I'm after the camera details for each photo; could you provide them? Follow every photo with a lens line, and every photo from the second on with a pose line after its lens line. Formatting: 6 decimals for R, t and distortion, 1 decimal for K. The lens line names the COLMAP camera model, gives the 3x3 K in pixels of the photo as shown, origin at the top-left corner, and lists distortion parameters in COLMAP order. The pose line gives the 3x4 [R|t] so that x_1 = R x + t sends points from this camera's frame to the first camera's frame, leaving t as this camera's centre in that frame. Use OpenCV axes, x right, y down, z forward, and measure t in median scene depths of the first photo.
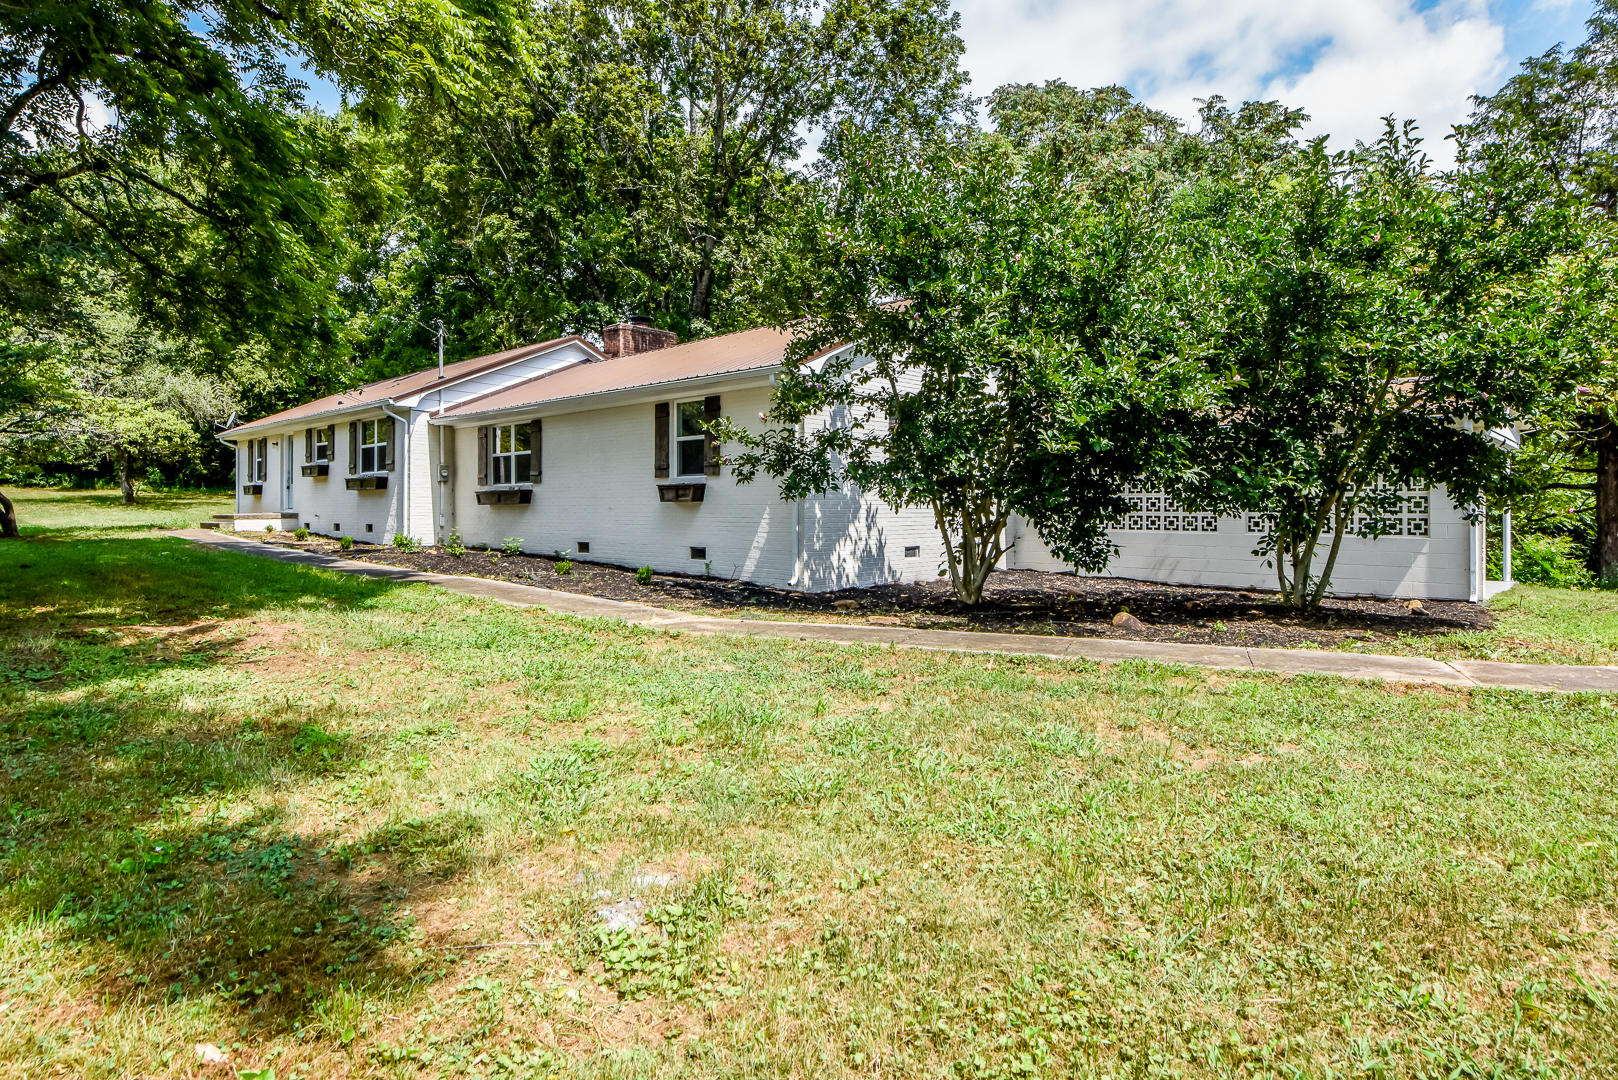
lens RADIAL K [[906.6, 0, 813.2], [0, 906.6, 527.9], [0, 0, 1]] dist [-0.001865, -0.003357]
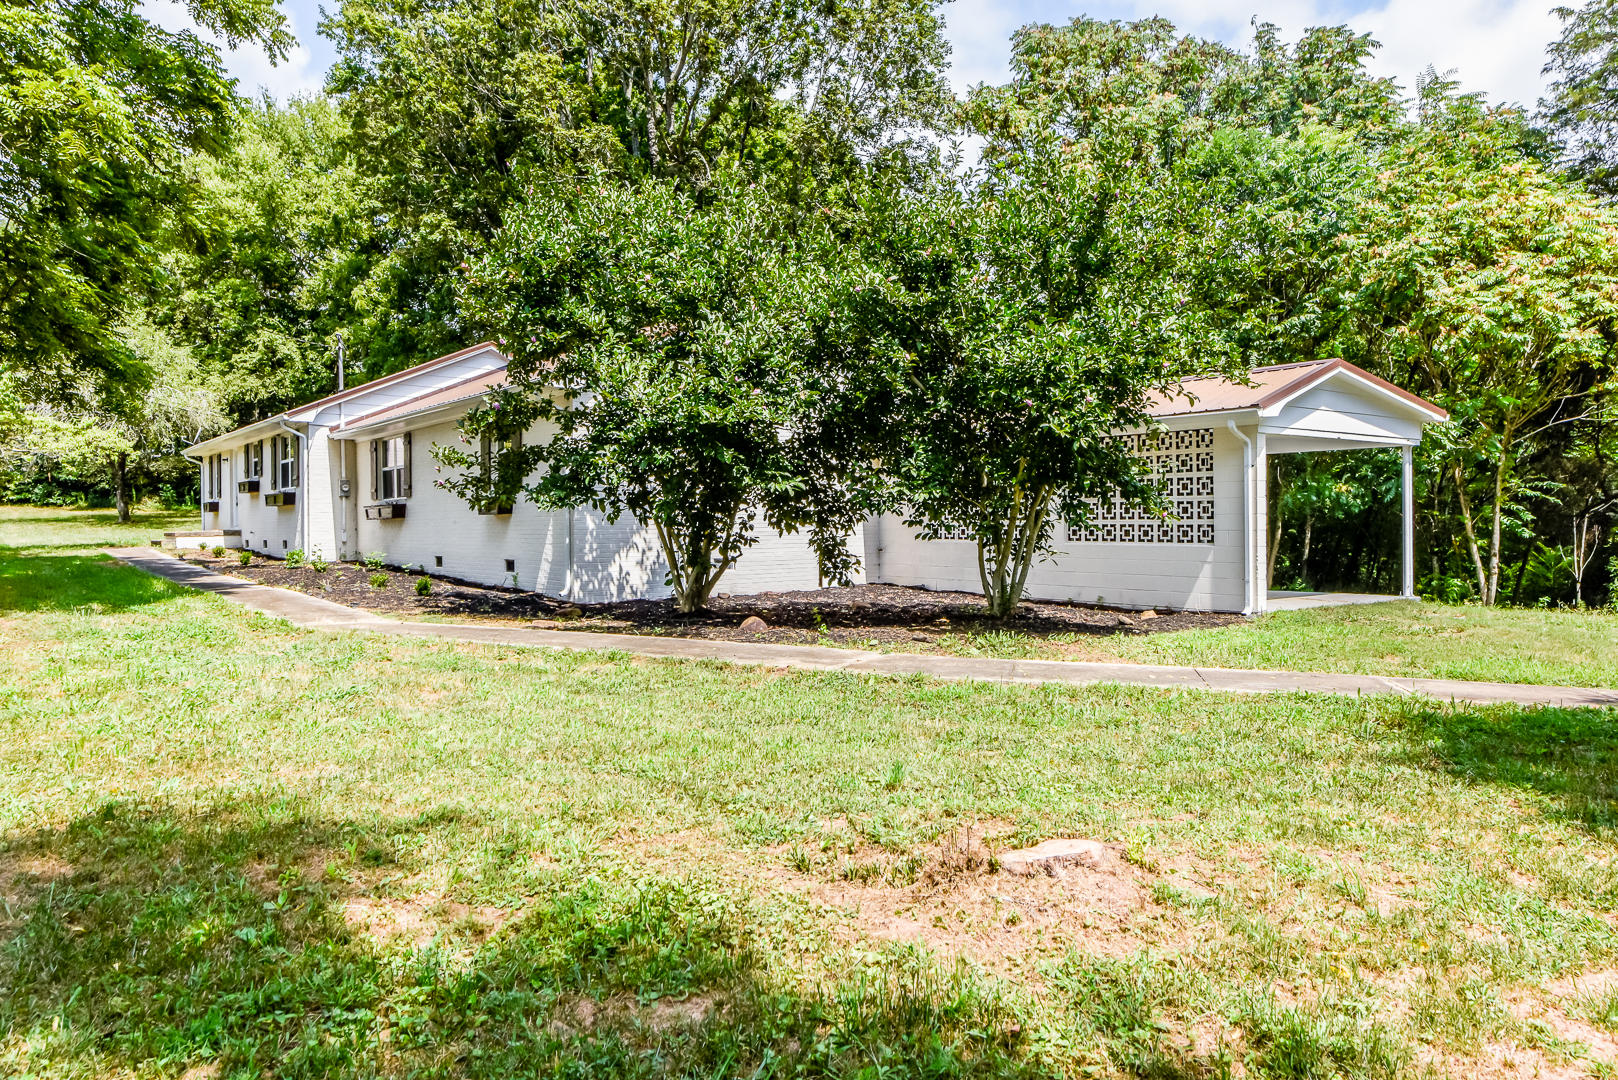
lens RADIAL K [[1111.0, 0, 815.8], [0, 1111.0, 541.3], [0, 0, 1]] dist [-0.024796, 0.008225]
pose [[0.988815, -0.007685, -0.148951, 0.256503], [0.007173, 0.999966, -0.003975, 0.005843], [0.148977, 0.002863, 0.988837, -0.097875]]
